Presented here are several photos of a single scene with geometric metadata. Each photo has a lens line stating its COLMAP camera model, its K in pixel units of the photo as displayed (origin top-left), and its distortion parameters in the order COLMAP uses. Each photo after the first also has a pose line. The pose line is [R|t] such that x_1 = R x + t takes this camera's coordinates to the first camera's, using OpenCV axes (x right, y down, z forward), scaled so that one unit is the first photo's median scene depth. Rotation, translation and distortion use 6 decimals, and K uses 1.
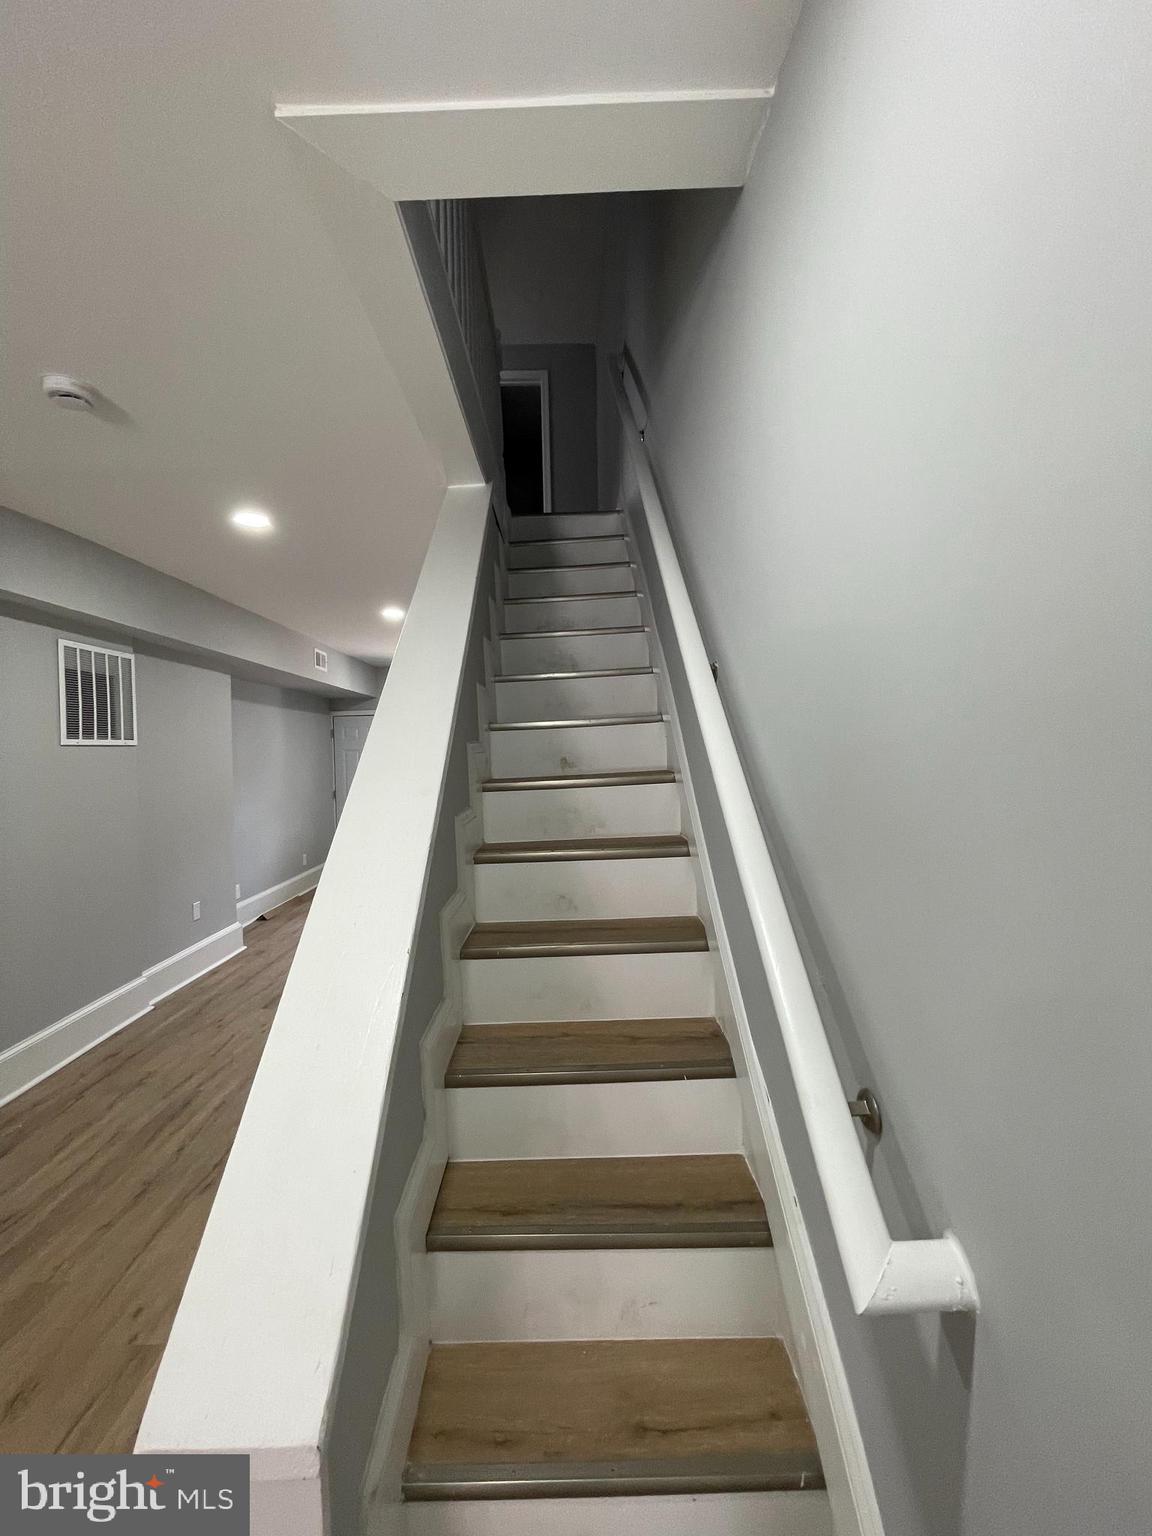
lens RADIAL K [[620.3, 0, 570.4], [0, 620.3, 762.5], [0, 0, 1]] dist [-0.011299, 0.006443]
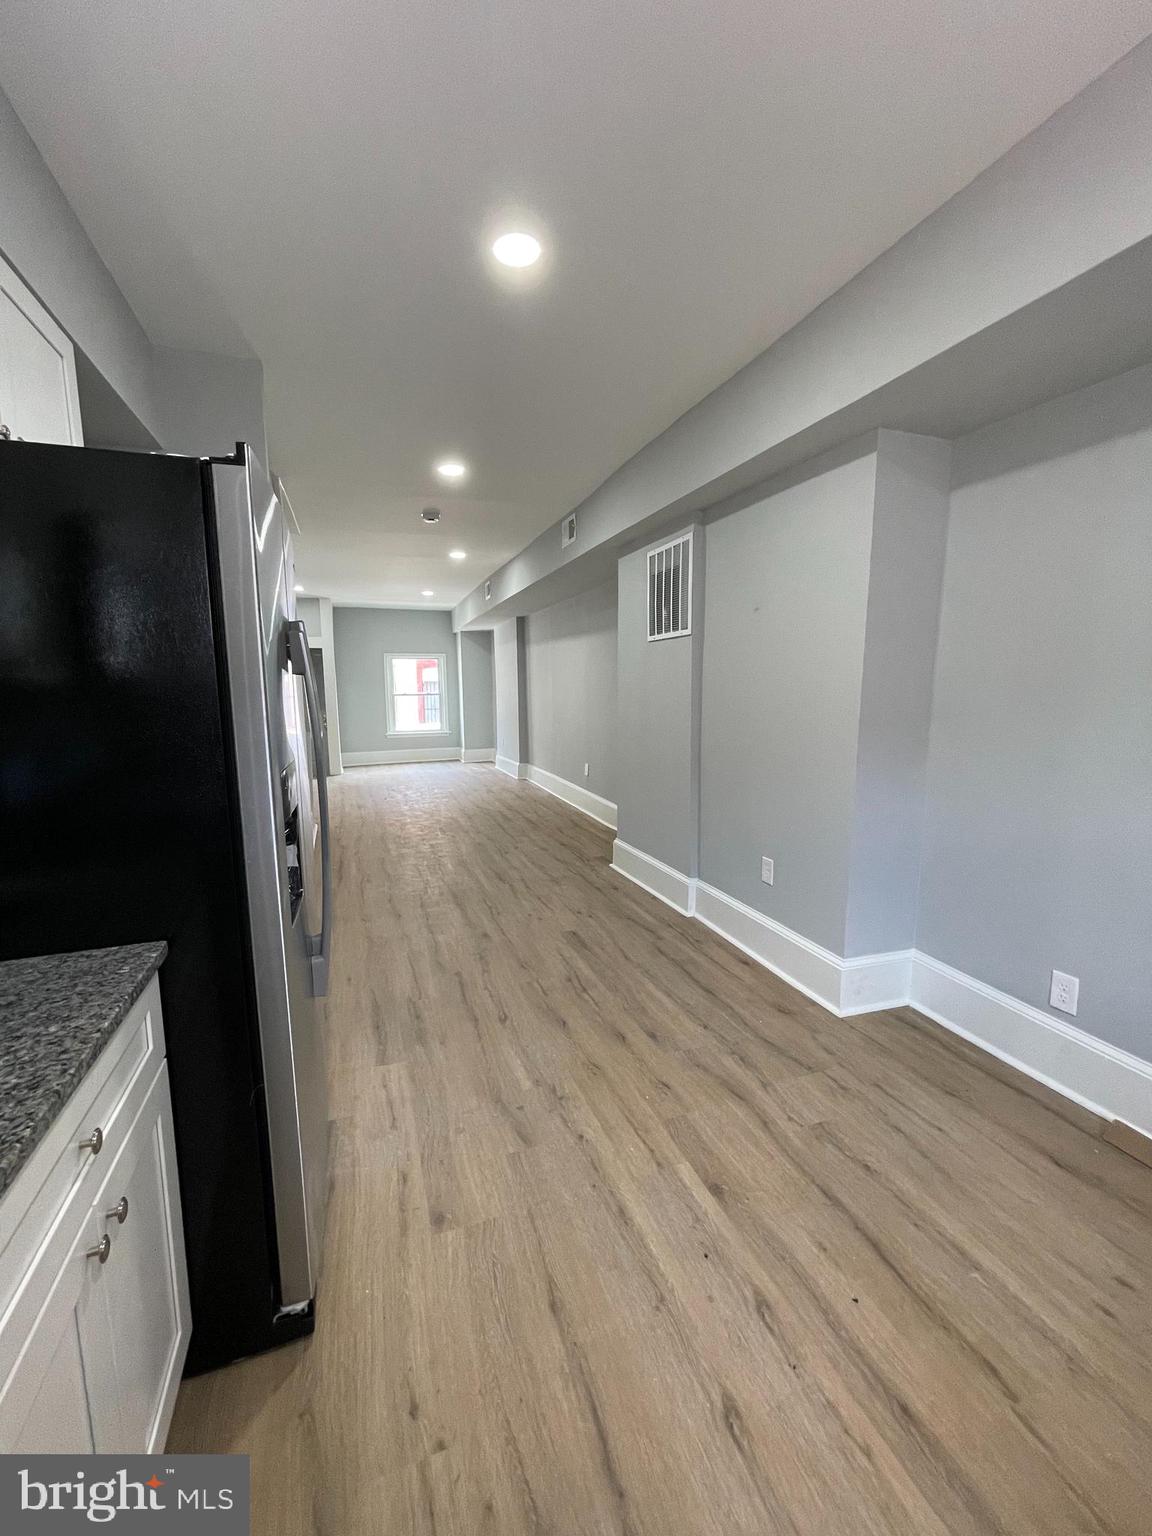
lens RADIAL K [[620.3, 0, 570.4], [0, 620.3, 762.5], [0, 0, 1]] dist [-0.011299, 0.006443]
pose [[-0.945034, 0.071686, -0.319018, -0.237858], [0.022332, 0.987543, 0.155755, 0.014254], [0.326210, 0.140069, -0.934862, 1.931066]]
